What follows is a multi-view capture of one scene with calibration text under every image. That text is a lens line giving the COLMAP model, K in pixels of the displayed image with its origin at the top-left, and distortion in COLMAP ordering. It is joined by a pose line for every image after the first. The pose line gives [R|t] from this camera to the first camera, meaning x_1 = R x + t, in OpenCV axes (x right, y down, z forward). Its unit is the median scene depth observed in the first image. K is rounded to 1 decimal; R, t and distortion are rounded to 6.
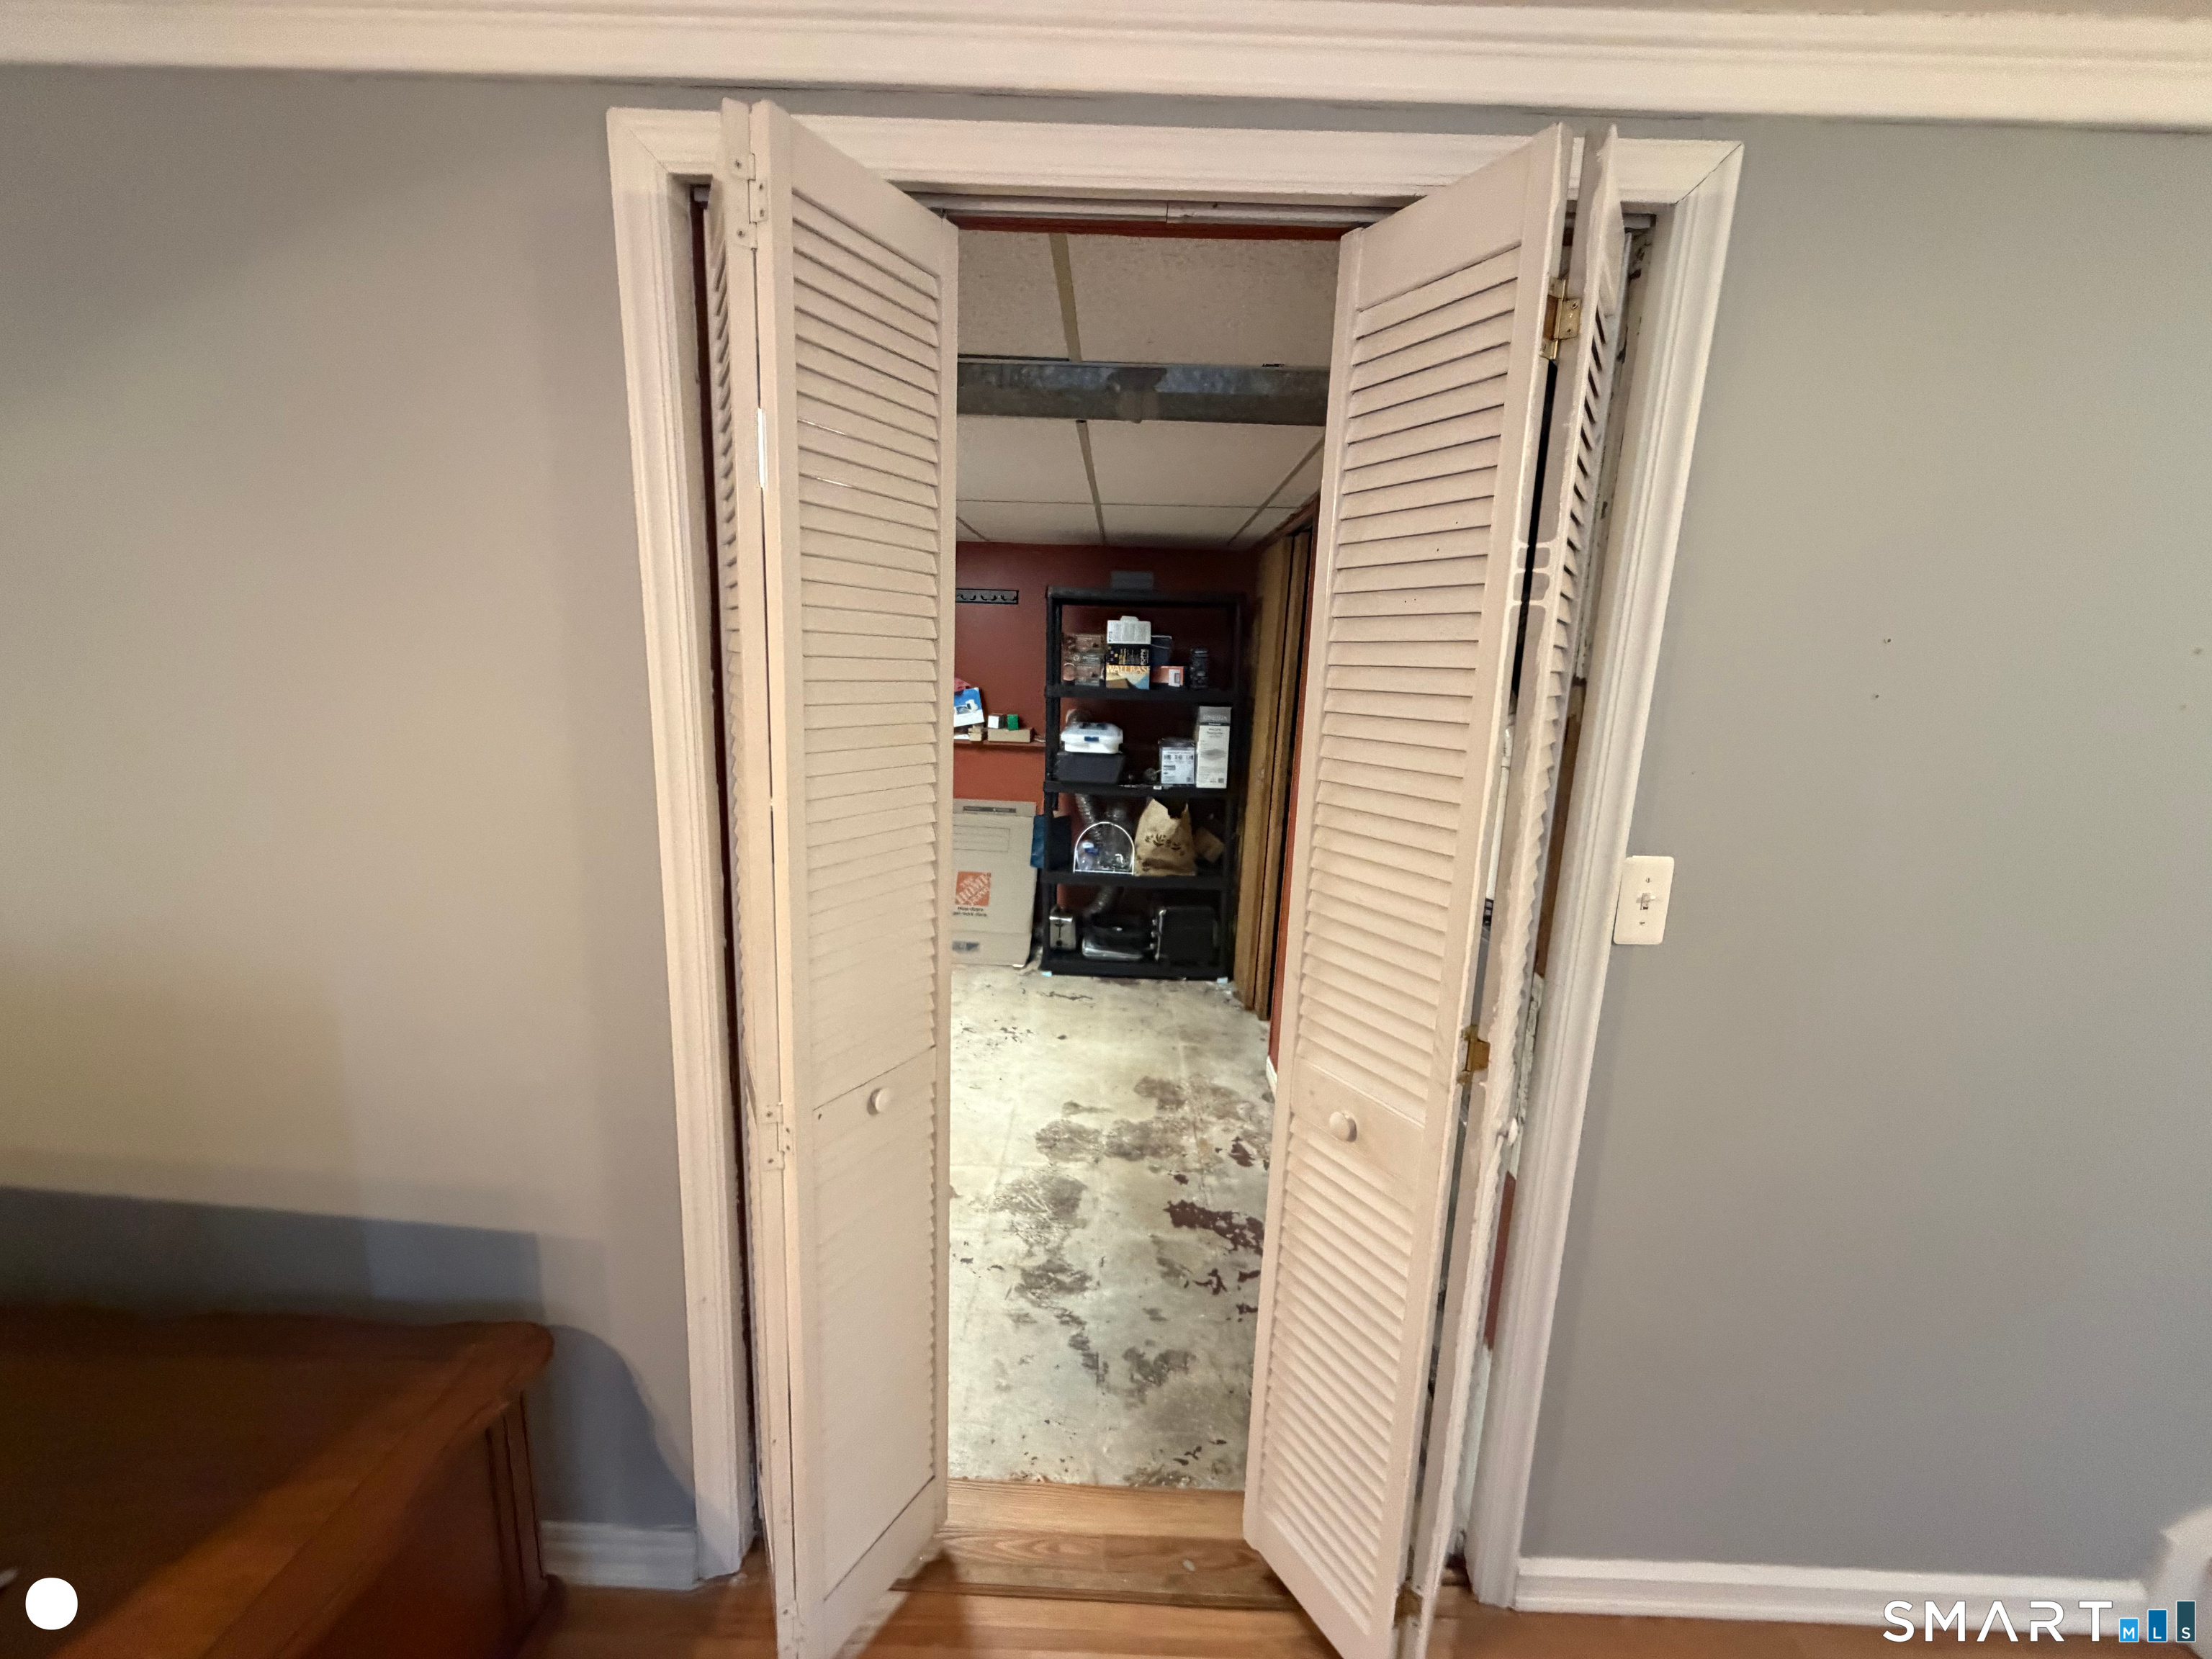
lens RADIAL K [[882.2, 0, 1106.7], [0, 882.2, 835.2], [0, 0, 1]] dist [-0.002169, 0.000059]
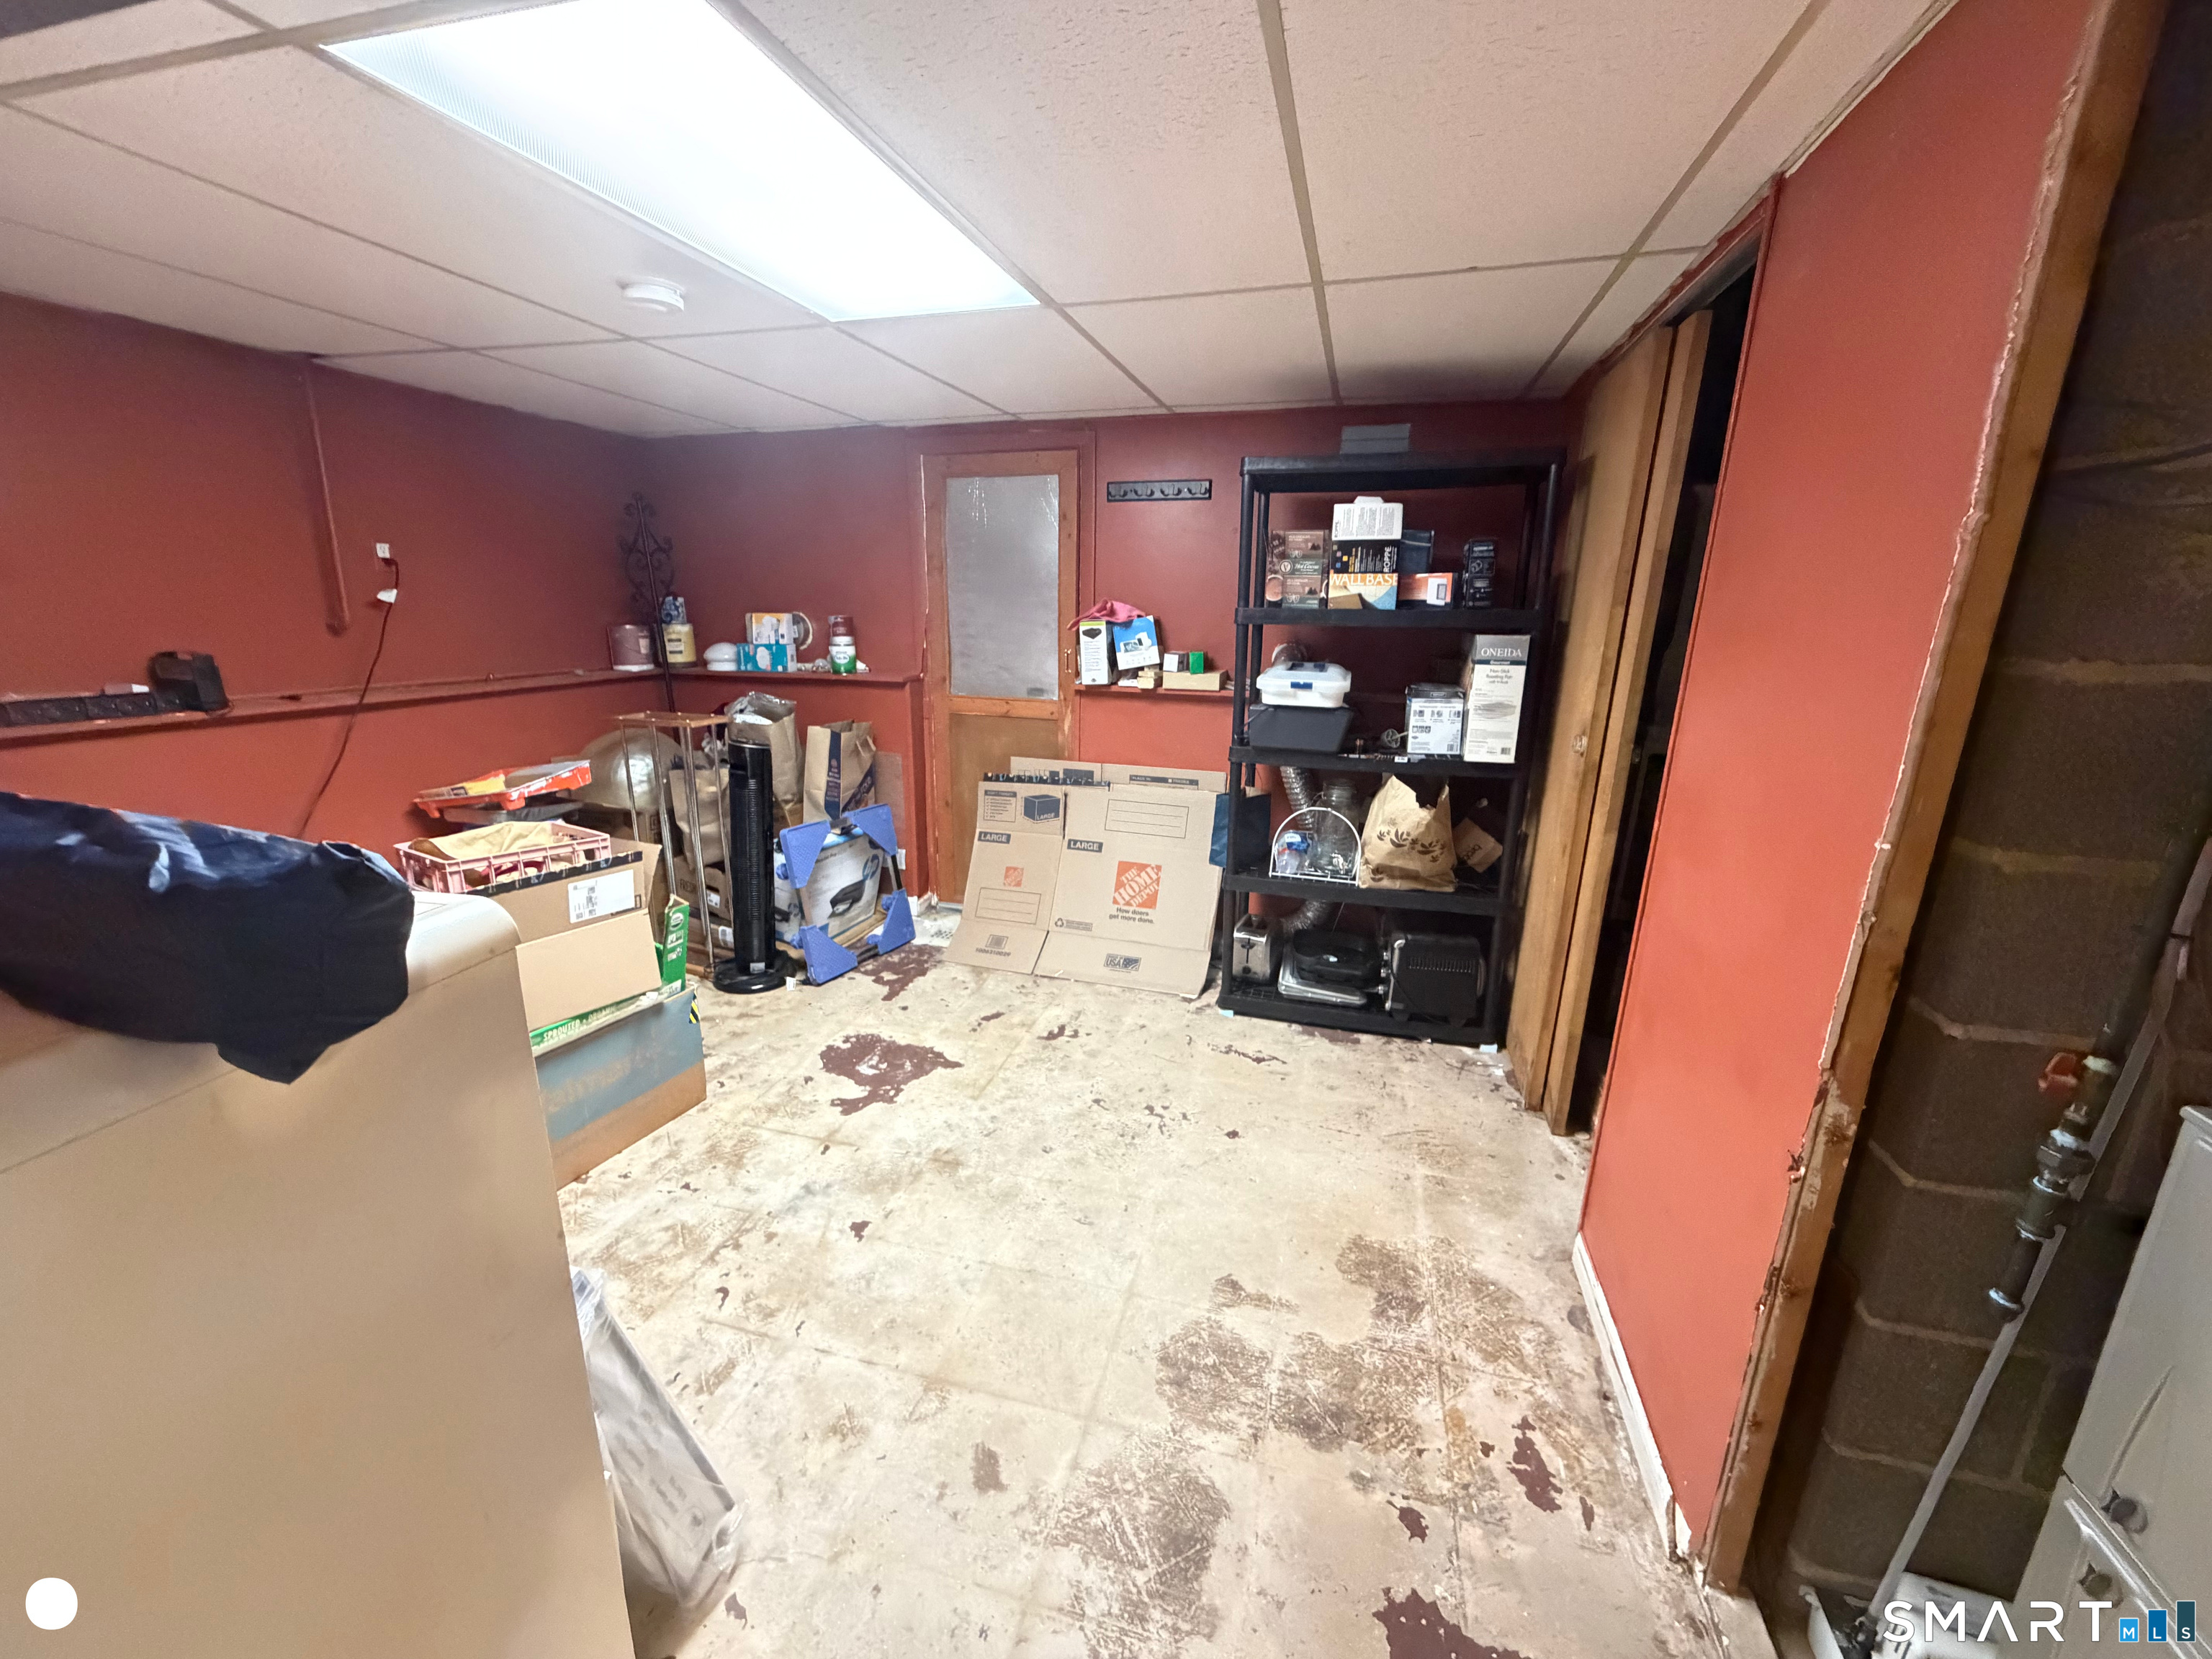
lens RADIAL K [[882.2, 0, 1101.0], [0, 882.2, 831.5], [0, 0, 1]] dist [-0.002169, 0.000059]
pose [[0.964612, 0.044840, -0.259831, 0.014836], [-0.031133, 0.997910, 0.056633, -0.030493], [0.261828, -0.046539, 0.963992, 0.299447]]
